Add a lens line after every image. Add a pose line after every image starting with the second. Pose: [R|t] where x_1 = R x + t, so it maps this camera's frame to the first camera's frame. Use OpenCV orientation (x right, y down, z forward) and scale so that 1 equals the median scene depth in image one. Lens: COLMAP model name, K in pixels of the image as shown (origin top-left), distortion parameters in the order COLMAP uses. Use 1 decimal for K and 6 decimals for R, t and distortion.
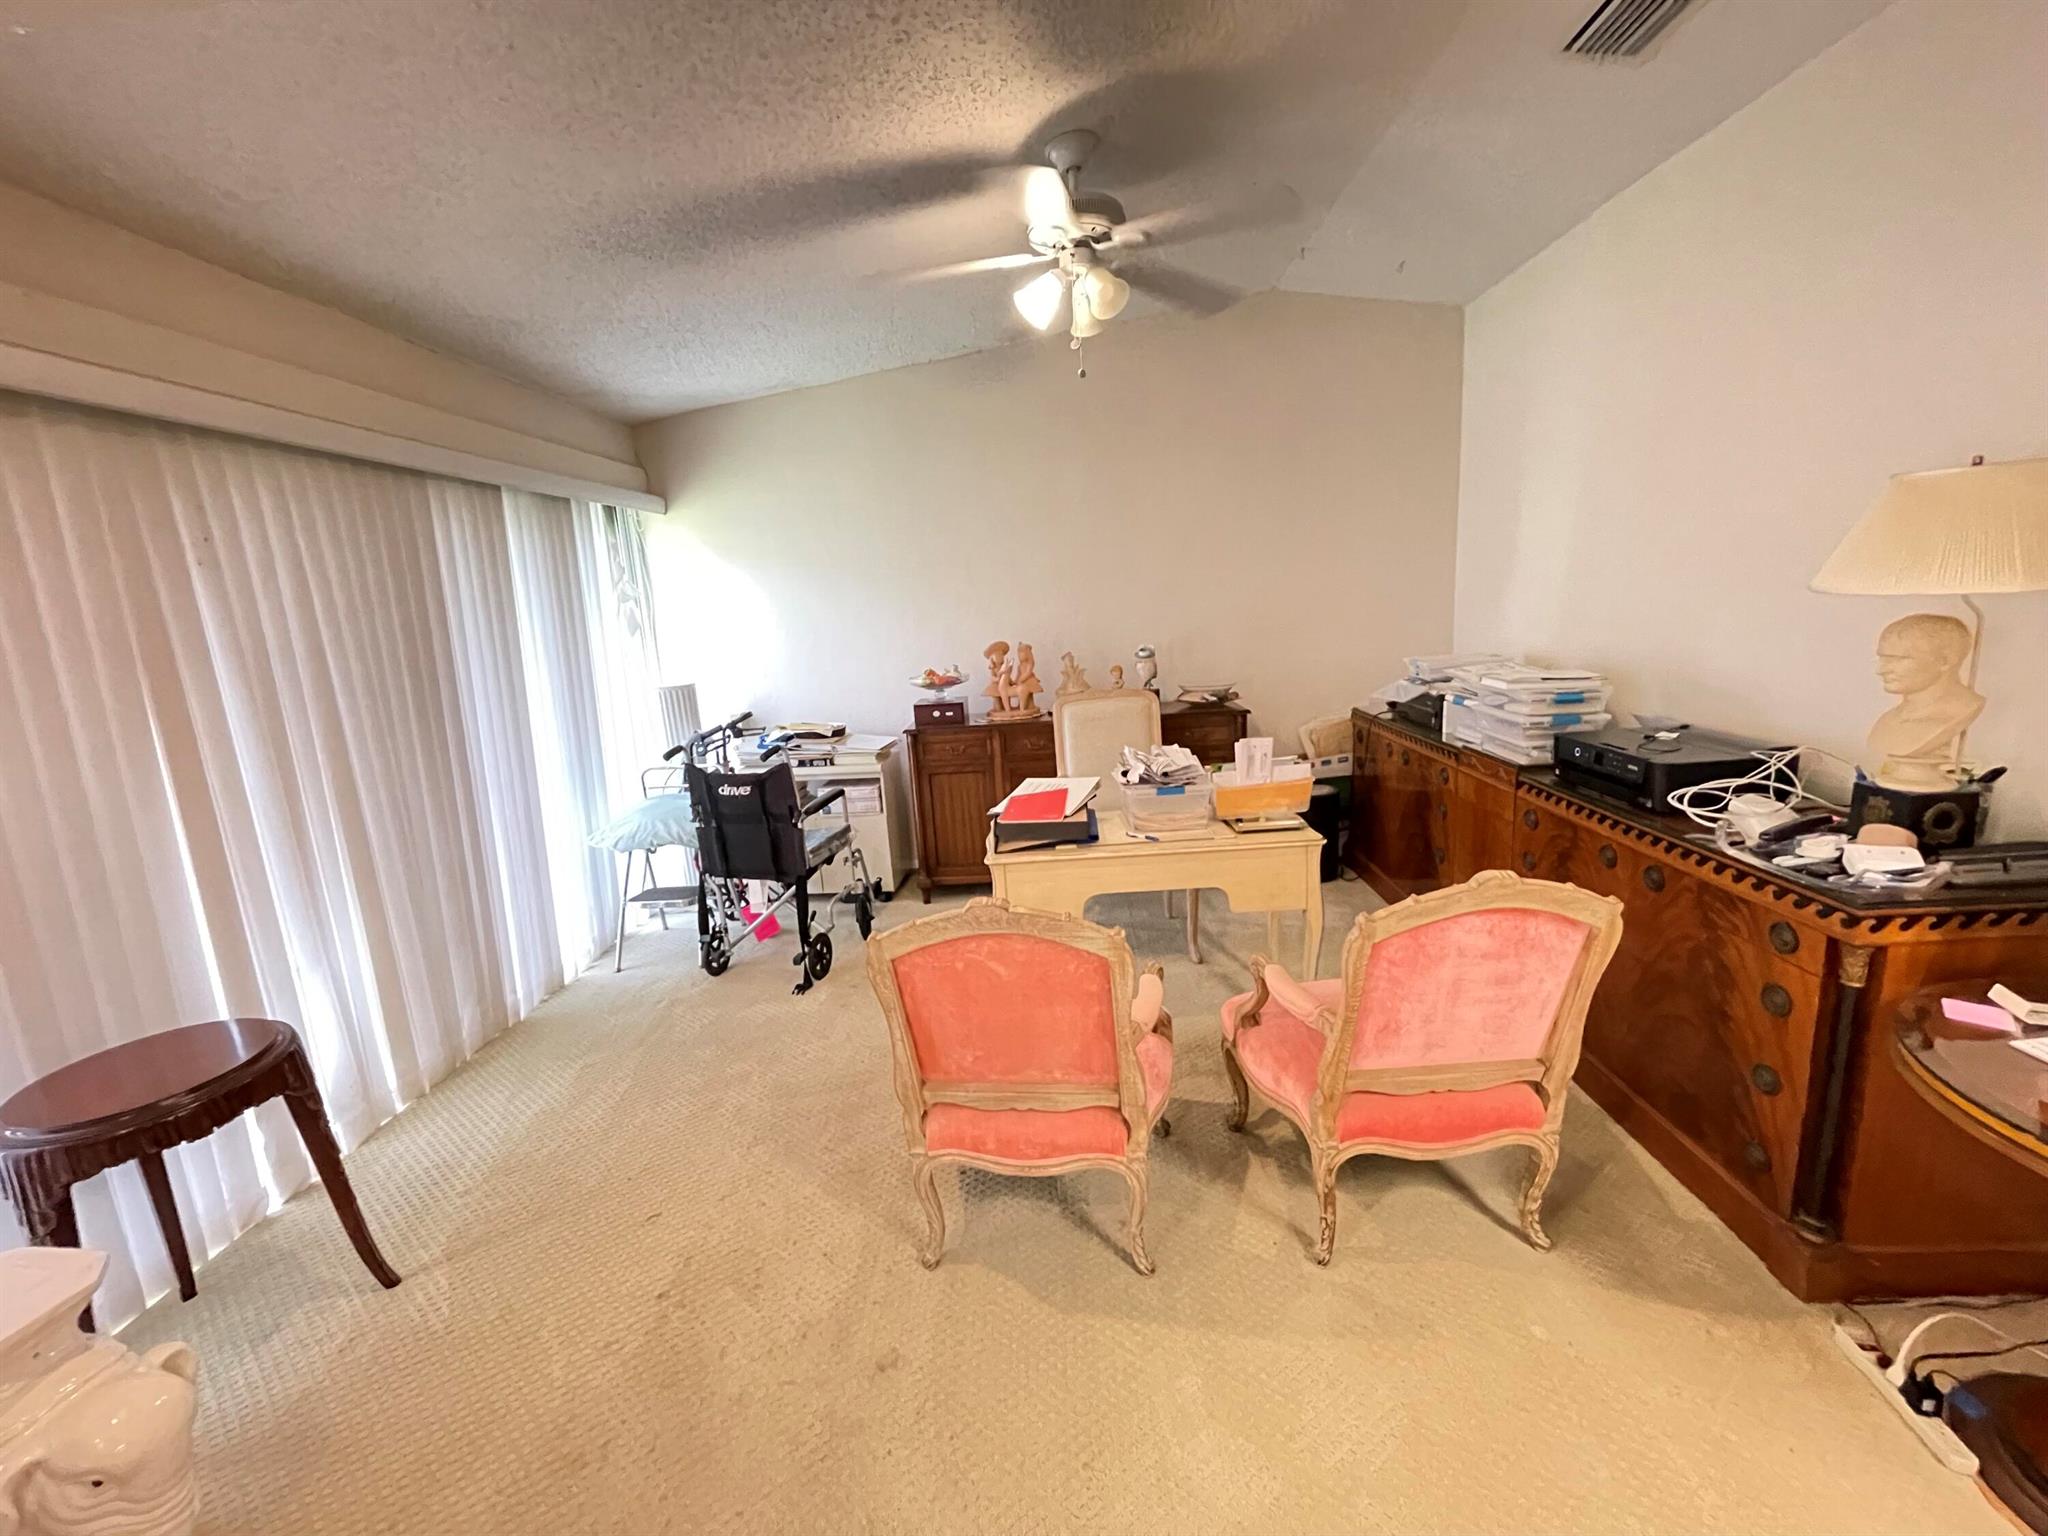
lens RADIAL K [[826.6, 0, 1008.0], [0, 826.6, 768.4], [0, 0, 1]] dist [-0.003687, 0.000654]
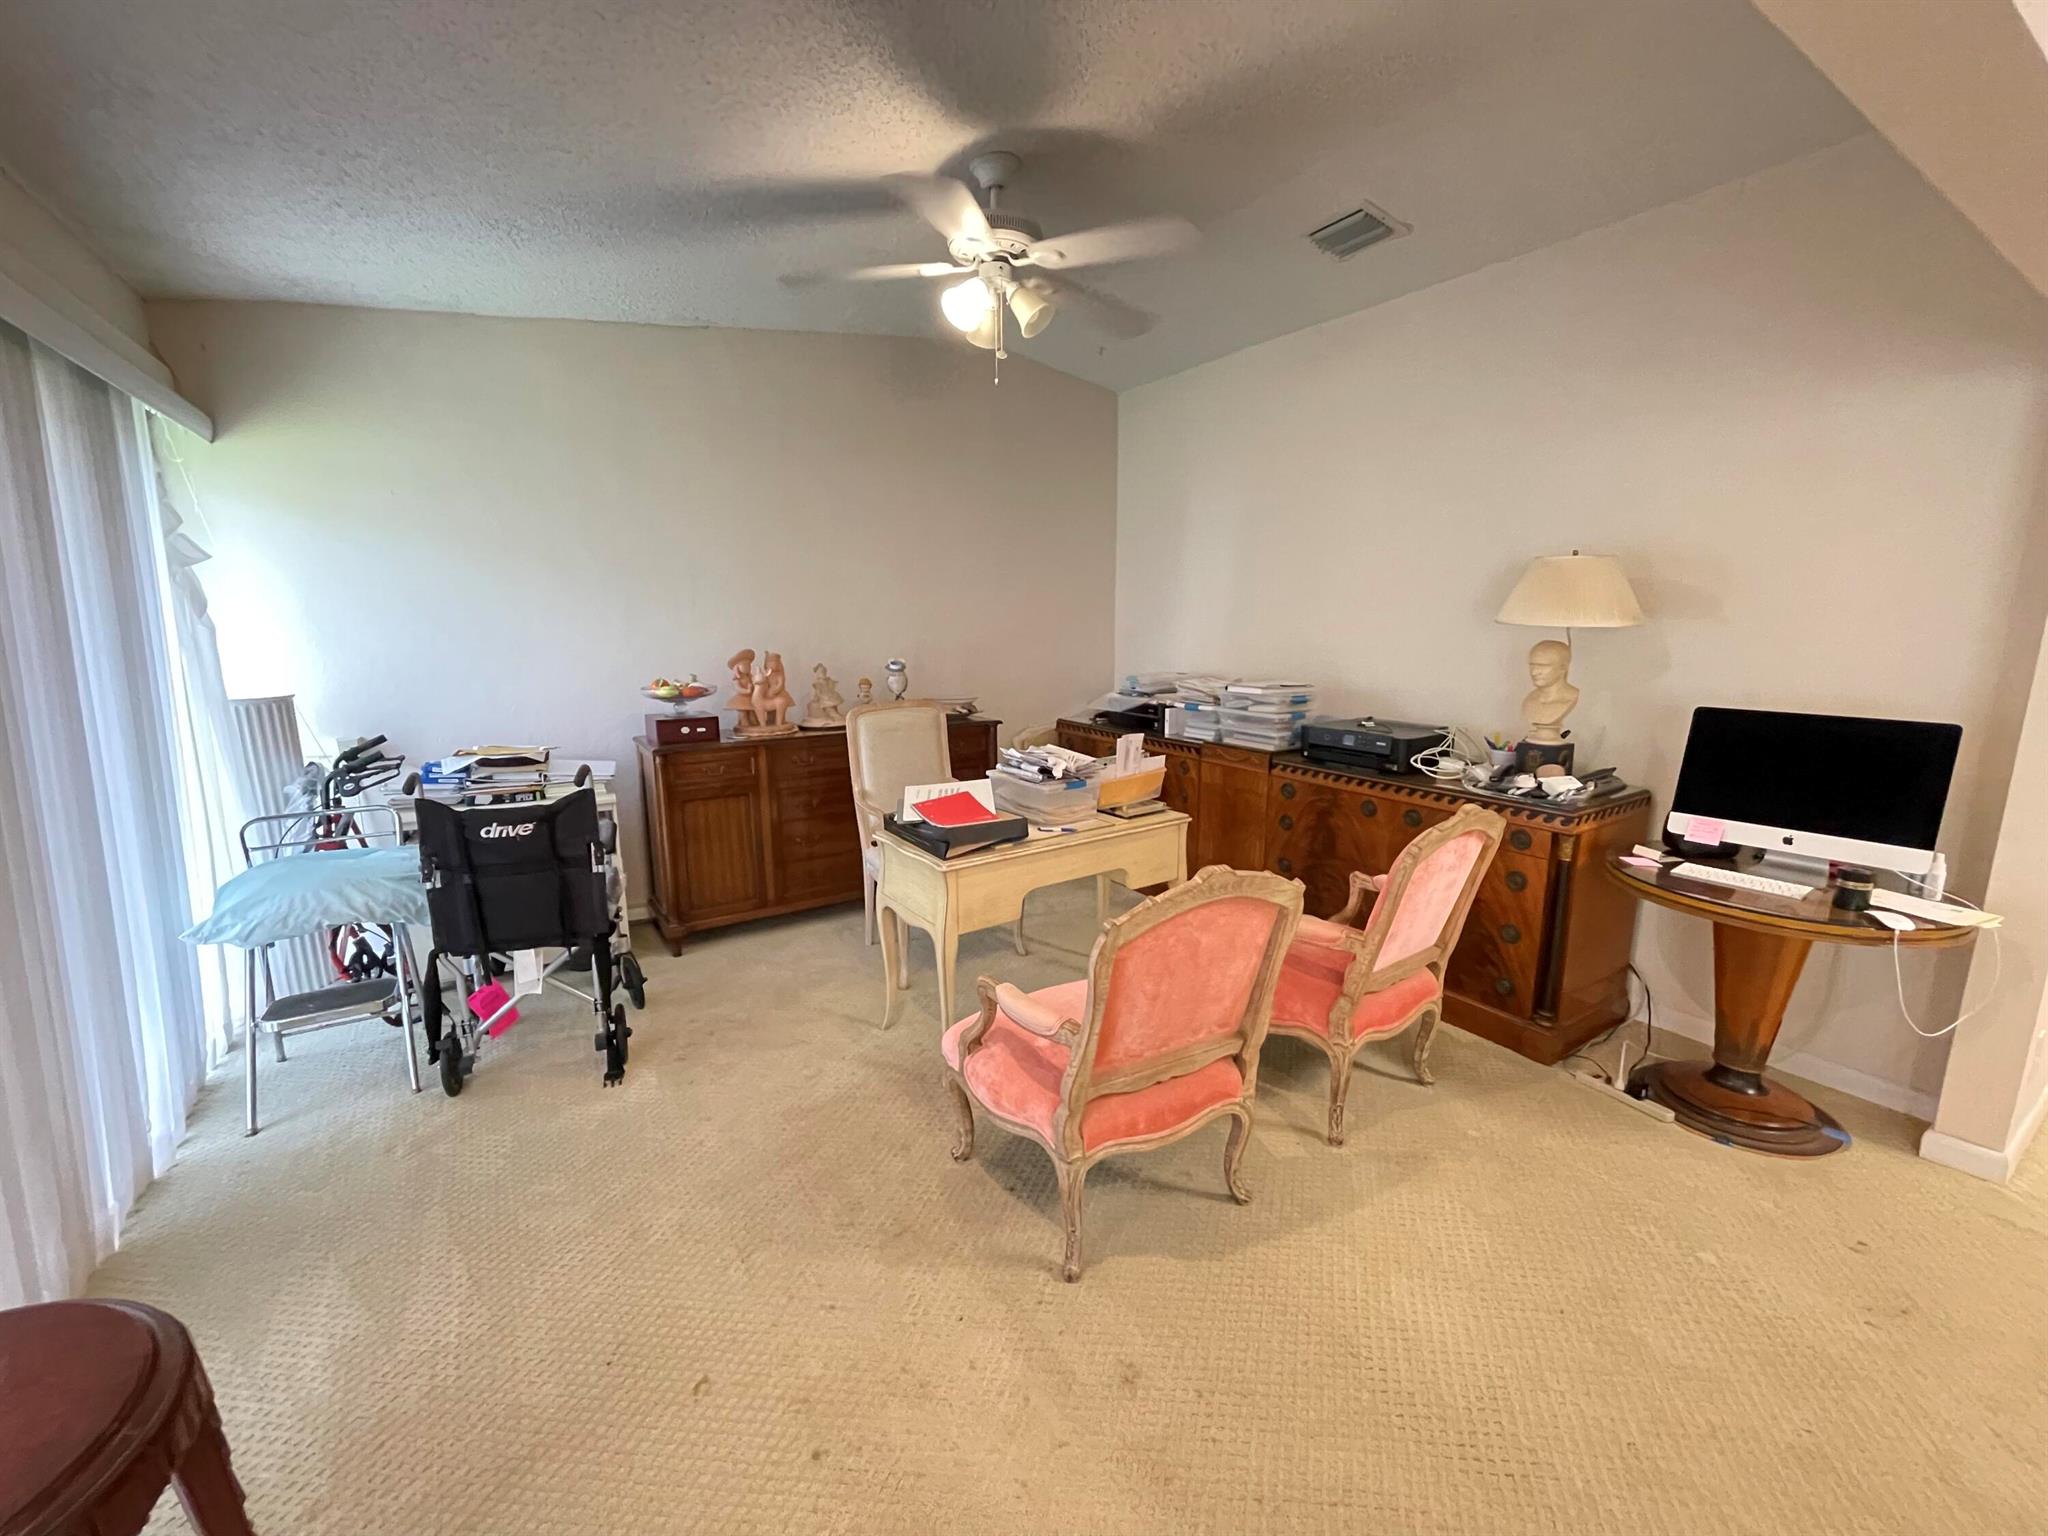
lens RADIAL K [[826.6, 0, 1012.5], [0, 826.6, 769.1], [0, 0, 1]] dist [-0.003687, 0.000654]
pose [[0.813202, -0.044344, 0.580289, -0.491604], [0.068608, 0.997445, -0.019925, 0.022719], [-0.577923, 0.056015, 0.814167, 0.170781]]
